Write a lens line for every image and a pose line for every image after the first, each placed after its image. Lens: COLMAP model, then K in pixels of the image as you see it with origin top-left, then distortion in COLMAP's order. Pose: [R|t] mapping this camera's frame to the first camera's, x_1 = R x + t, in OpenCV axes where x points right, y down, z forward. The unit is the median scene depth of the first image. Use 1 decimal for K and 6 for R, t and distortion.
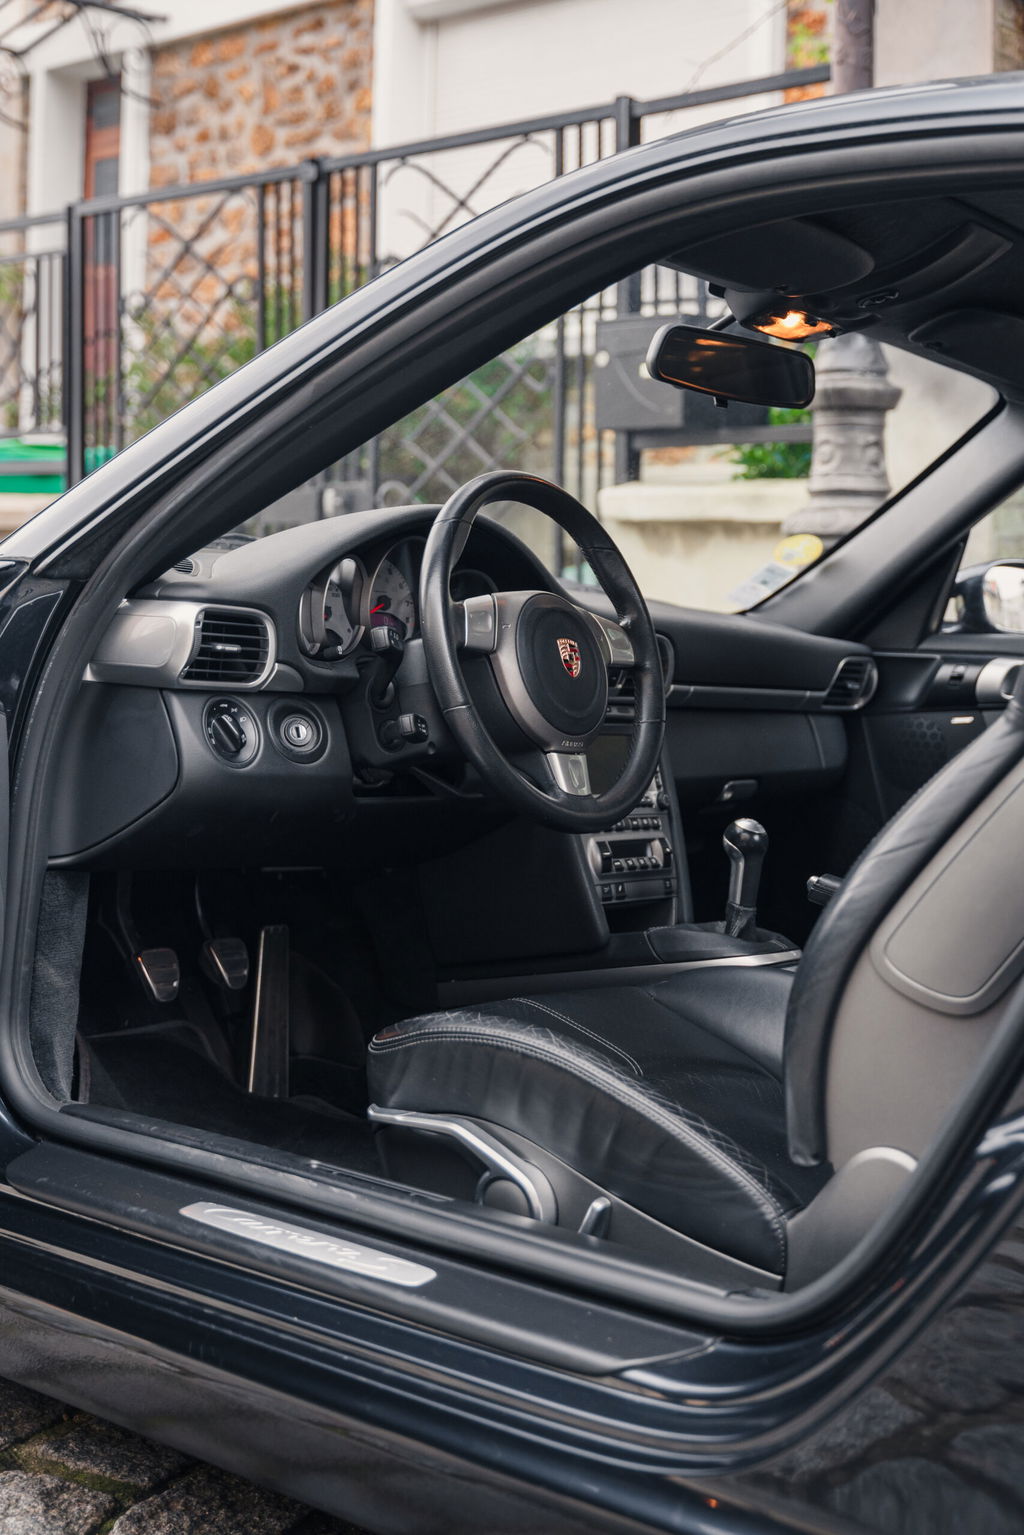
lens RADIAL K [[1812.6, 0, 521.4], [0, 1812.6, 768.5], [0, 0, 1]] dist [-0.020653, 0.000000]
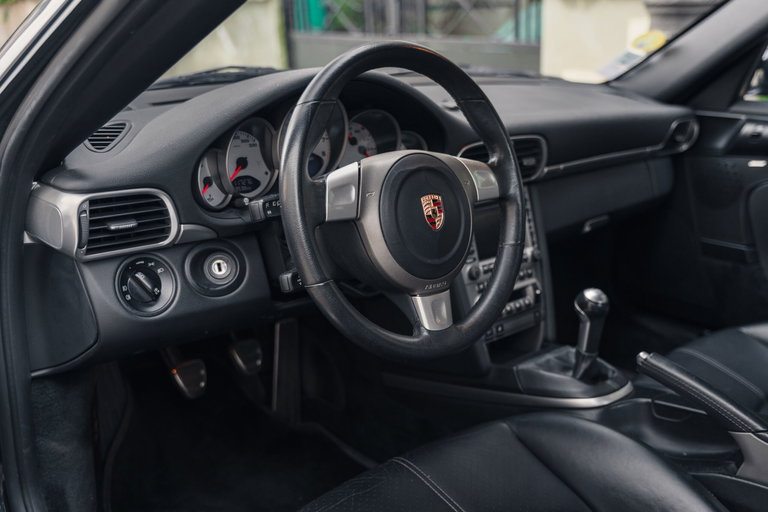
lens RADIAL K [[782.9, 0, 392.0], [0, 782.9, 307.6], [0, 0, 1]] dist [0.007857, 0.000000]
pose [[0.988557, 0.016530, -0.149937, 0.075383], [0.022479, 0.966736, 0.254786, -0.127539], [0.149161, -0.255240, 0.955303, 0.496204]]
